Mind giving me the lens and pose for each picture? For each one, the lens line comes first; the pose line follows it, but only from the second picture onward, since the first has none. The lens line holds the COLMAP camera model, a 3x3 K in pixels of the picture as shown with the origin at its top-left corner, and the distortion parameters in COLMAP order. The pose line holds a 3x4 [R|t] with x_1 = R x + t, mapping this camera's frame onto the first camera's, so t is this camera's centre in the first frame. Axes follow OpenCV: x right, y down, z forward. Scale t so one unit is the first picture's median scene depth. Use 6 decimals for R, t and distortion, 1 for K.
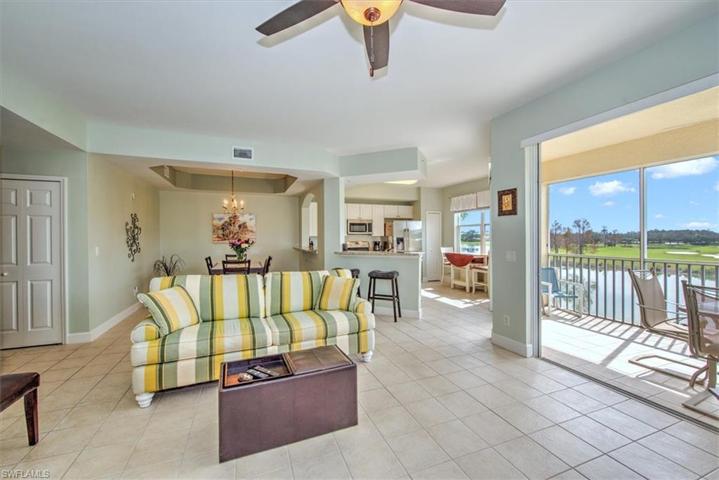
lens RADIAL K [[287.6, 0, 359.5], [0, 287.6, 240.0], [0, 0, 1]] dist [-0.000114, -0.000033]
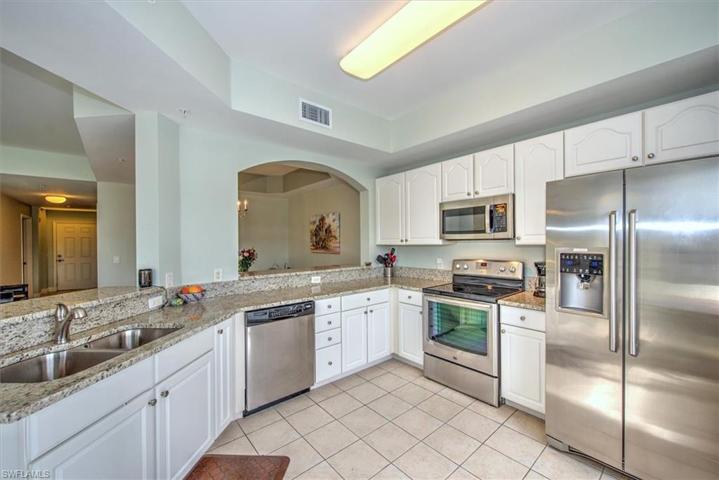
lens RADIAL K [[287.6, 0, 359.5], [0, 287.6, 240.0], [0, 0, 1]] dist [-0.000114, -0.000033]
pose [[0.323868, -0.003714, -0.946095, 0.324725], [0.002750, 0.999992, -0.002984, -0.020719], [0.946098, -0.001636, 0.323876, 0.829138]]
